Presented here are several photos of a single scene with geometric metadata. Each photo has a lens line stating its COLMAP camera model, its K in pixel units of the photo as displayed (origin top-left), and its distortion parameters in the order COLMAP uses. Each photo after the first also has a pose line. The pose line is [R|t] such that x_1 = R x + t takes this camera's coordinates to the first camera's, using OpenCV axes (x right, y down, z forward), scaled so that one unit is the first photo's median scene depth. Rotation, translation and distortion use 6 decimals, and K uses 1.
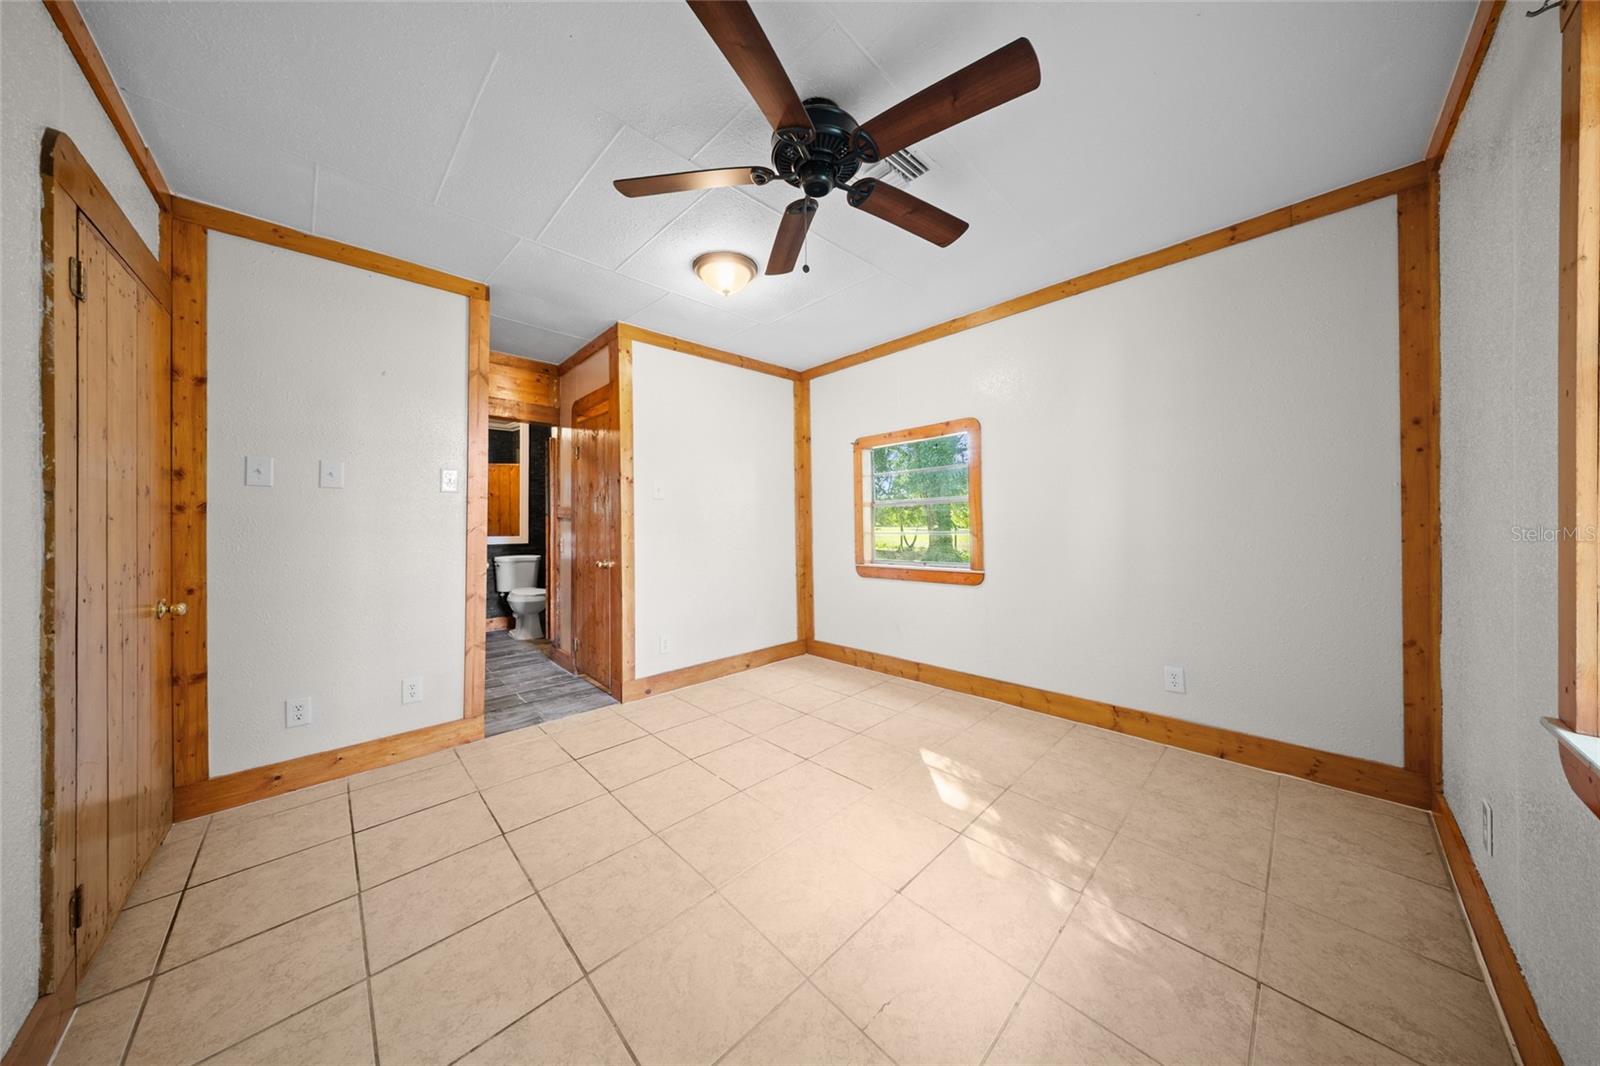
lens RADIAL K [[492.6, 0, 797.7], [0, 492.6, 518.6], [0, 0, 1]] dist [0.005646, -0.004531]
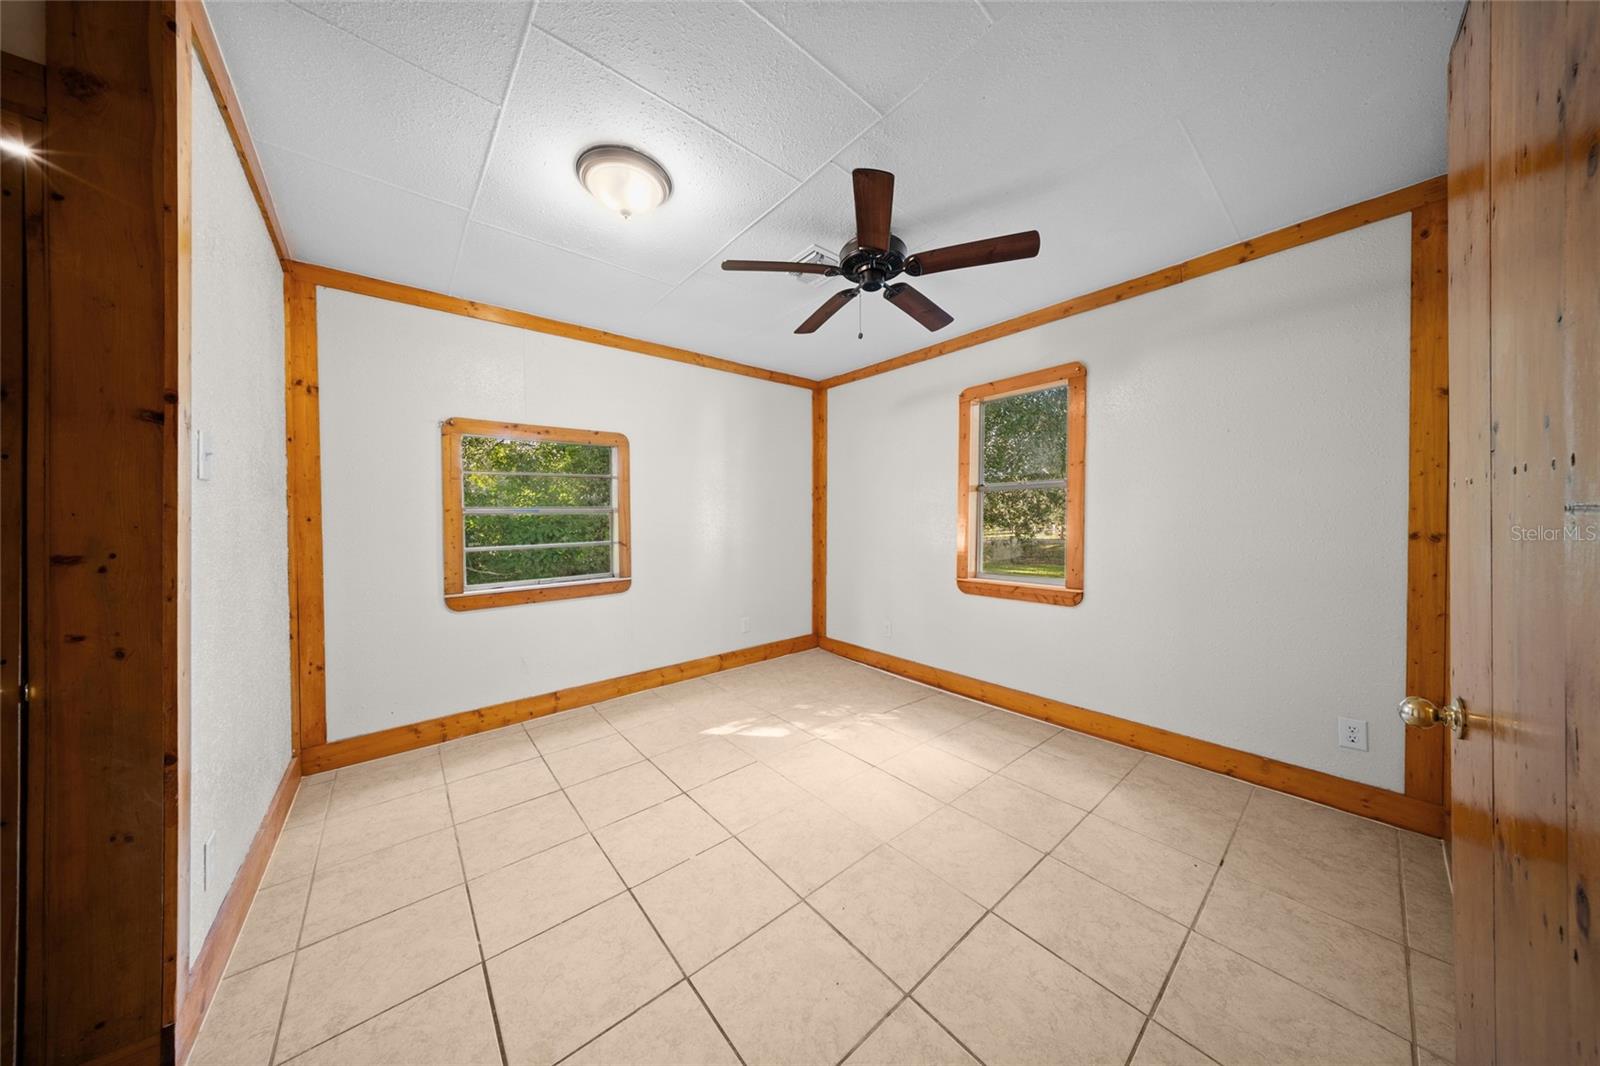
lens RADIAL K [[481.0, 0, 795.4], [0, 481.0, 532.7], [0, 0, 1]] dist [0.013597, -0.003919]
pose [[0.067850, -0.009968, 0.997646, -0.844707], [0.007301, 0.999928, 0.009494, -0.000337], [-0.997669, 0.006639, 0.067918, 0.720443]]
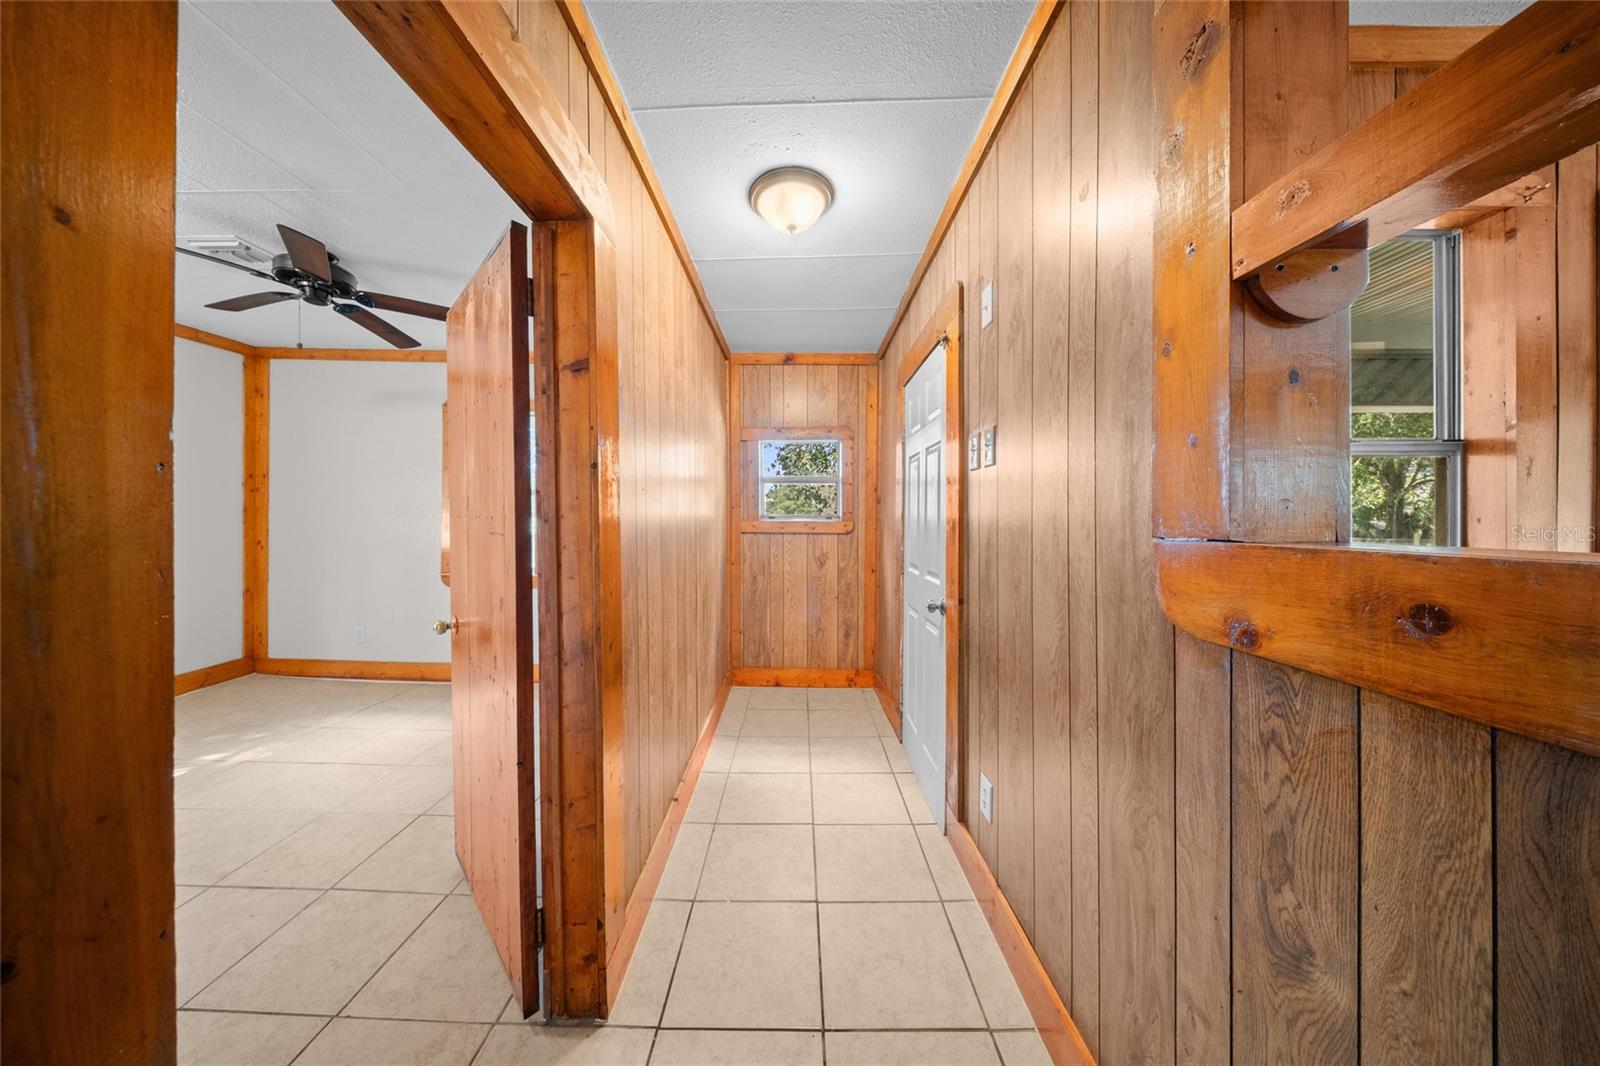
lens RADIAL K [[492.6, 0, 797.7], [0, 492.6, 518.6], [0, 0, 1]] dist [0.005646, -0.004531]
pose [[-0.714774, -0.000737, 0.699355, -1.270477], [0.003550, 0.999983, 0.004681, -0.023092], [-0.699347, 0.005829, -0.714759, 0.670676]]
